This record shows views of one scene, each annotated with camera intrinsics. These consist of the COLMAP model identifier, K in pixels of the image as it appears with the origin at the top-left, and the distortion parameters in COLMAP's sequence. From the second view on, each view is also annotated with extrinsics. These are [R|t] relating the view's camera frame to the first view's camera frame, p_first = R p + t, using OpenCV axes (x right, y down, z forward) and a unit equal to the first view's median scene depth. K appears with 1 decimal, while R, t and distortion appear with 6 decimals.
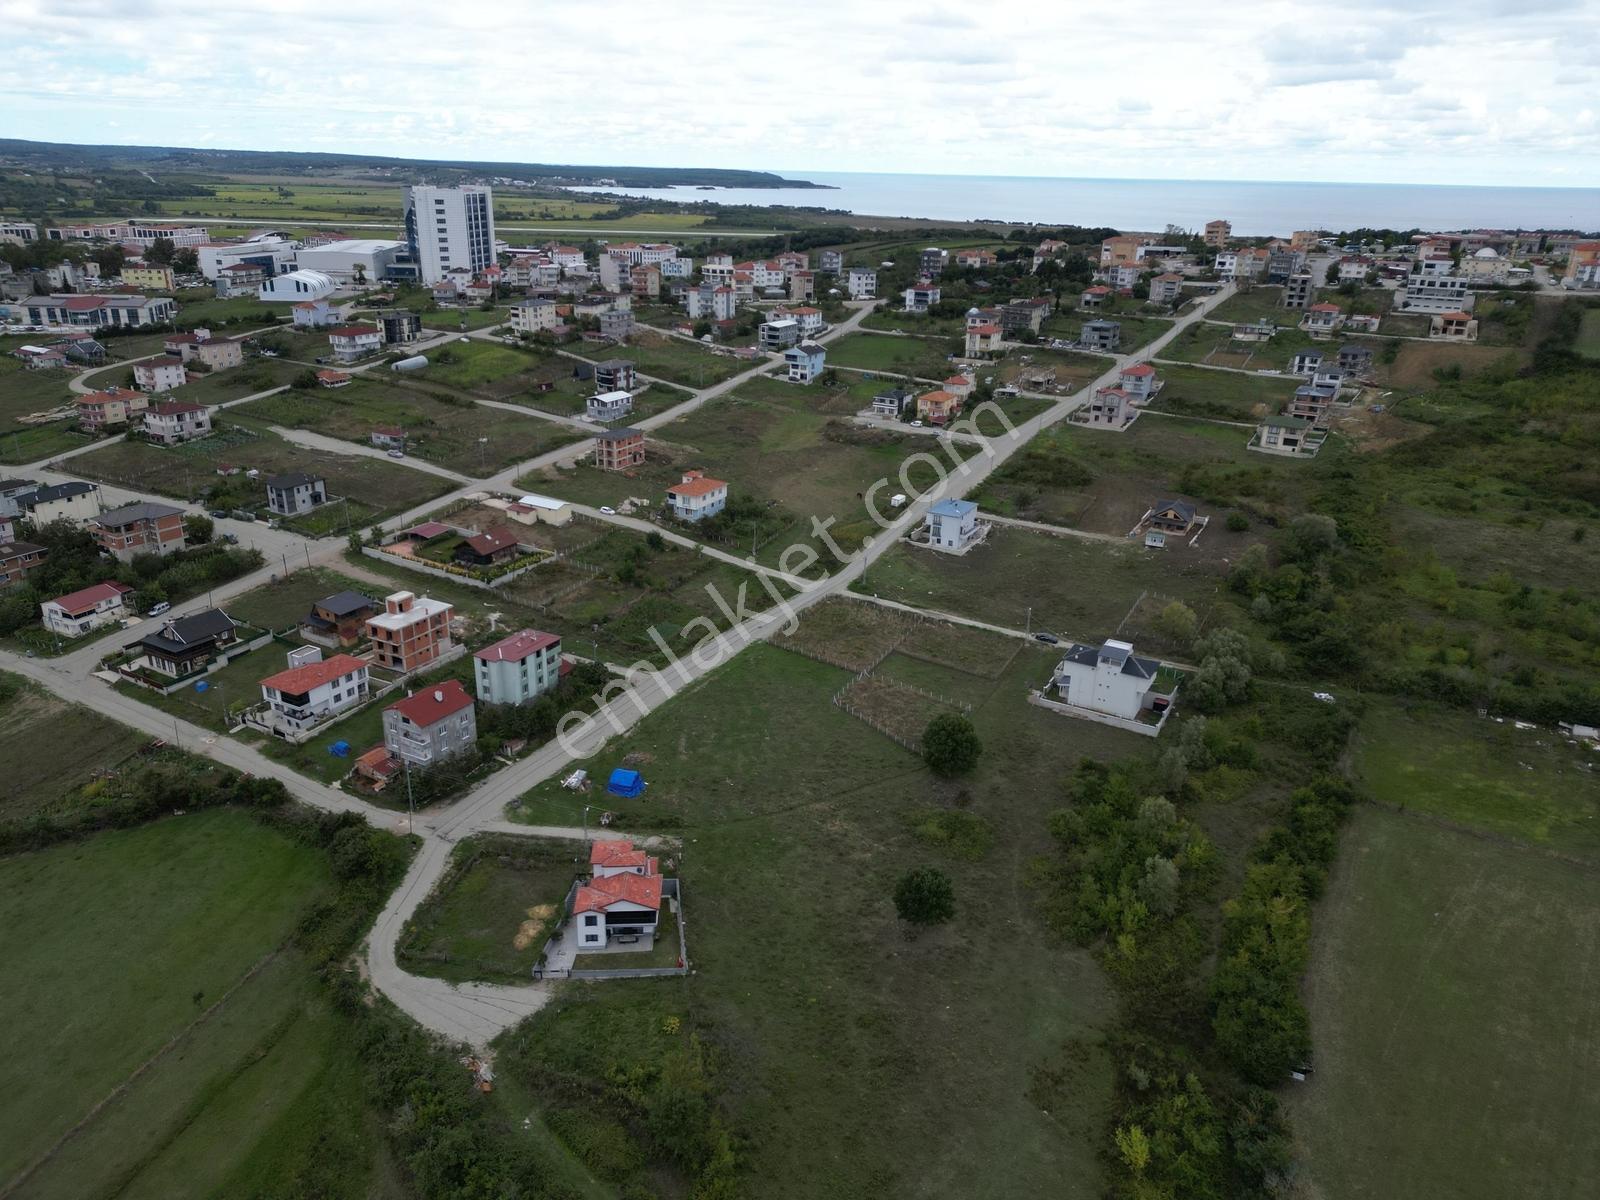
lens RADIAL K [[1107.6, 0, 794.9], [0, 1107.6, 607.9], [0, 0, 1]] dist [0.078331, -0.077644]
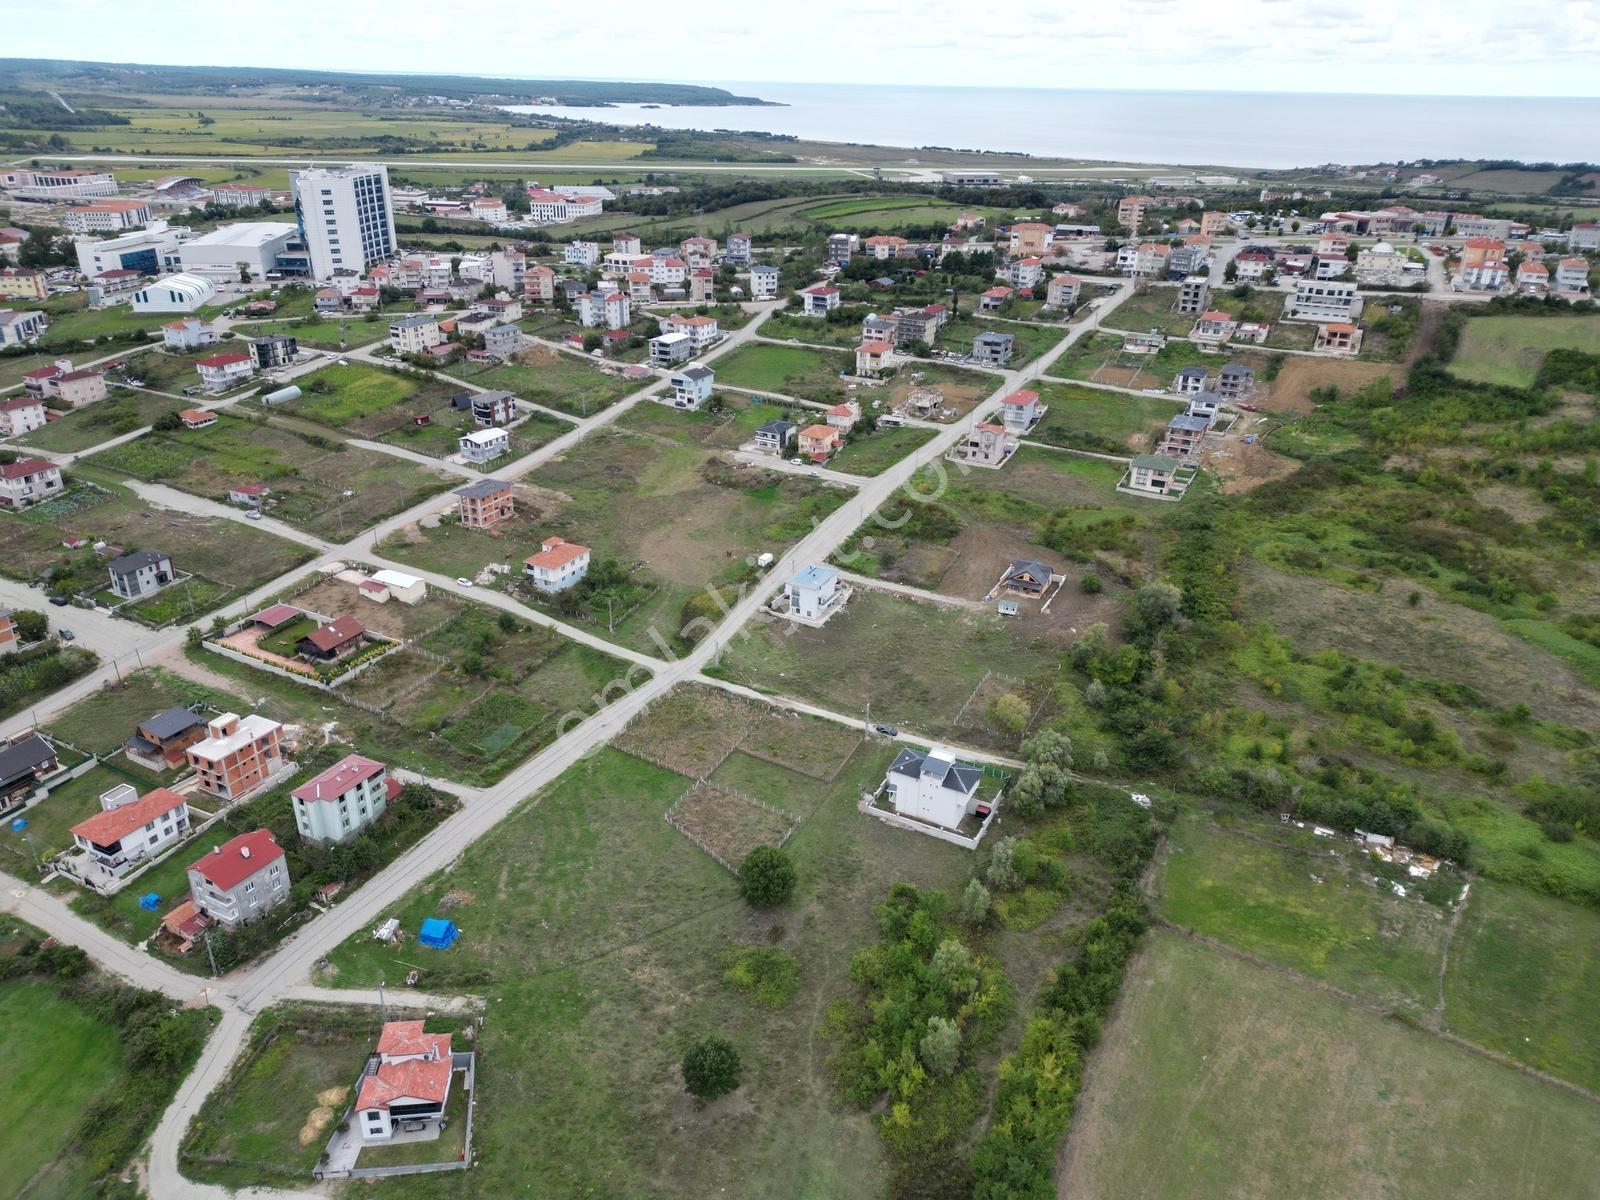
lens RADIAL K [[1112.8, 0, 796.8], [0, 1112.8, 600.9], [0, 0, 1]] dist [0.072764, -0.070792]
pose [[0.999220, -0.019609, 0.034266, 0.079794], [0.017479, 0.997961, 0.061390, -0.110729], [-0.035400, -0.060744, 0.997525, -0.004714]]
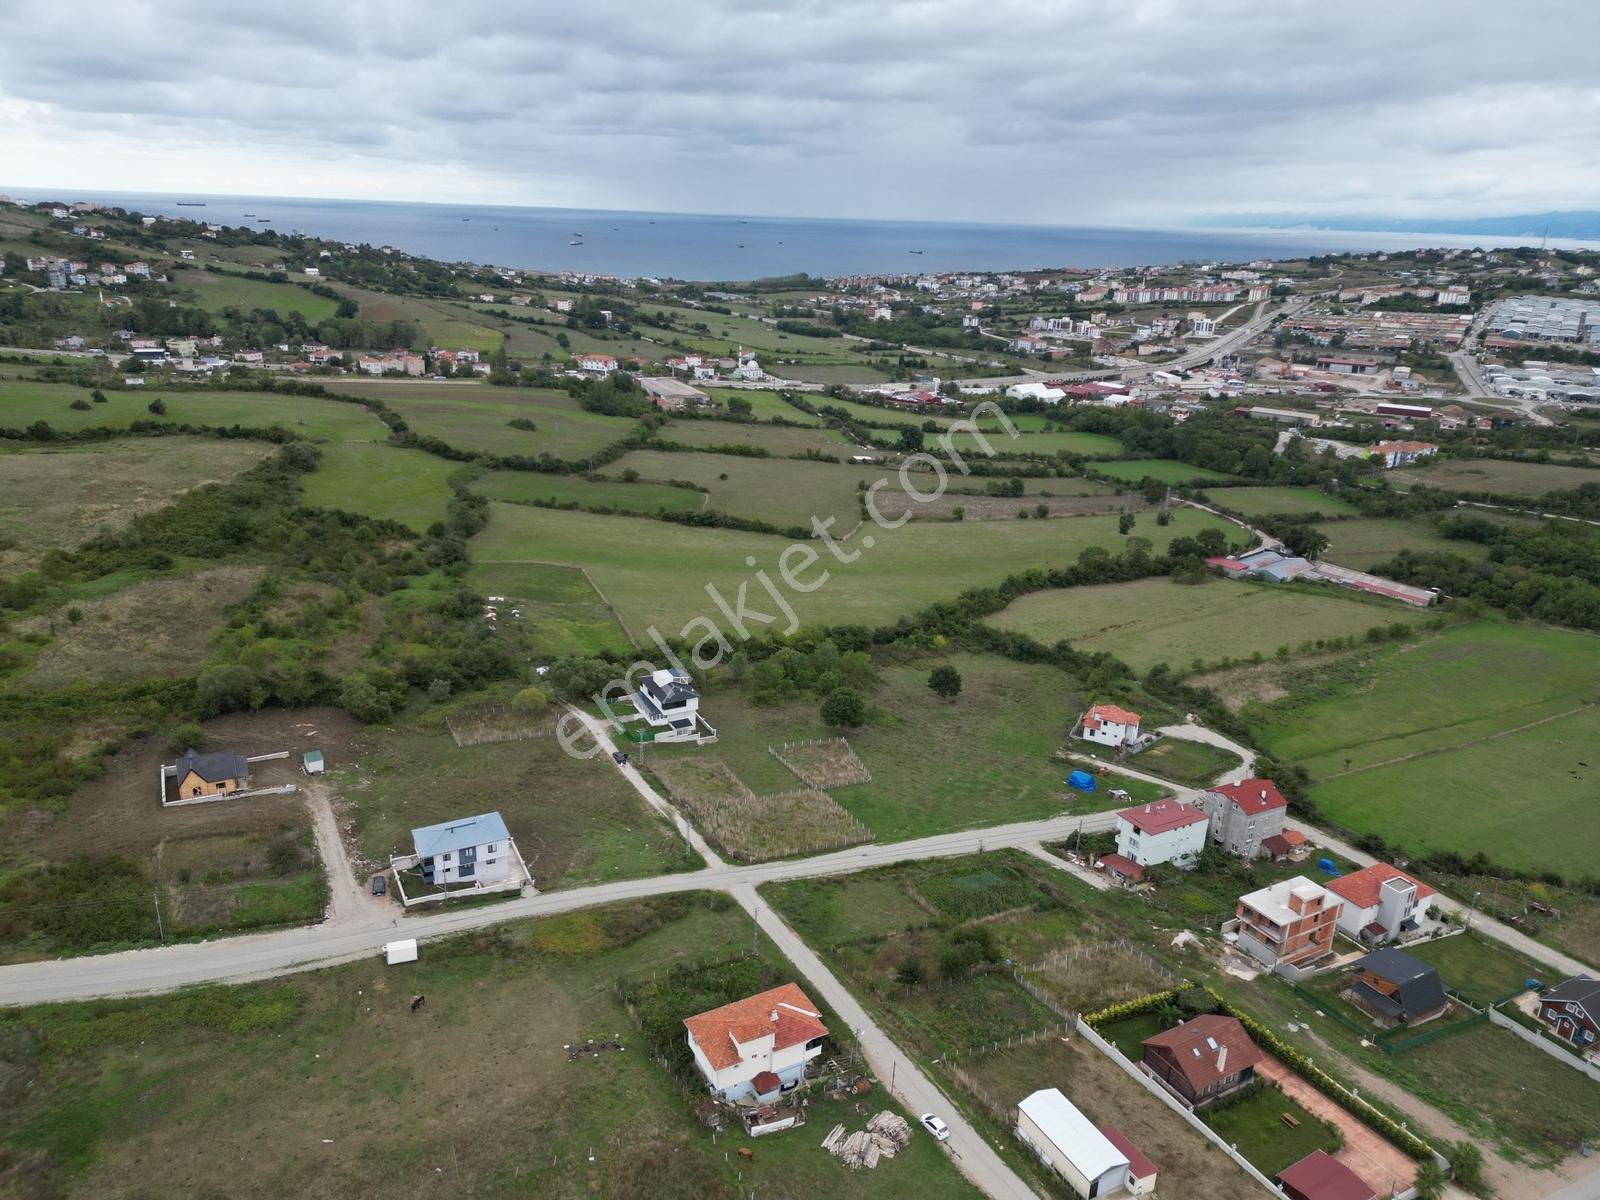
lens RADIAL K [[1107.6, 0, 794.9], [0, 1107.6, 607.9], [0, 0, 1]] dist [0.078331, -0.077644]
pose [[-0.837028, -0.230602, 0.496192, -0.262838], [0.153768, 0.771165, 0.617786, -0.476271], [-0.525108, 0.593403, -0.610028, 1.032039]]
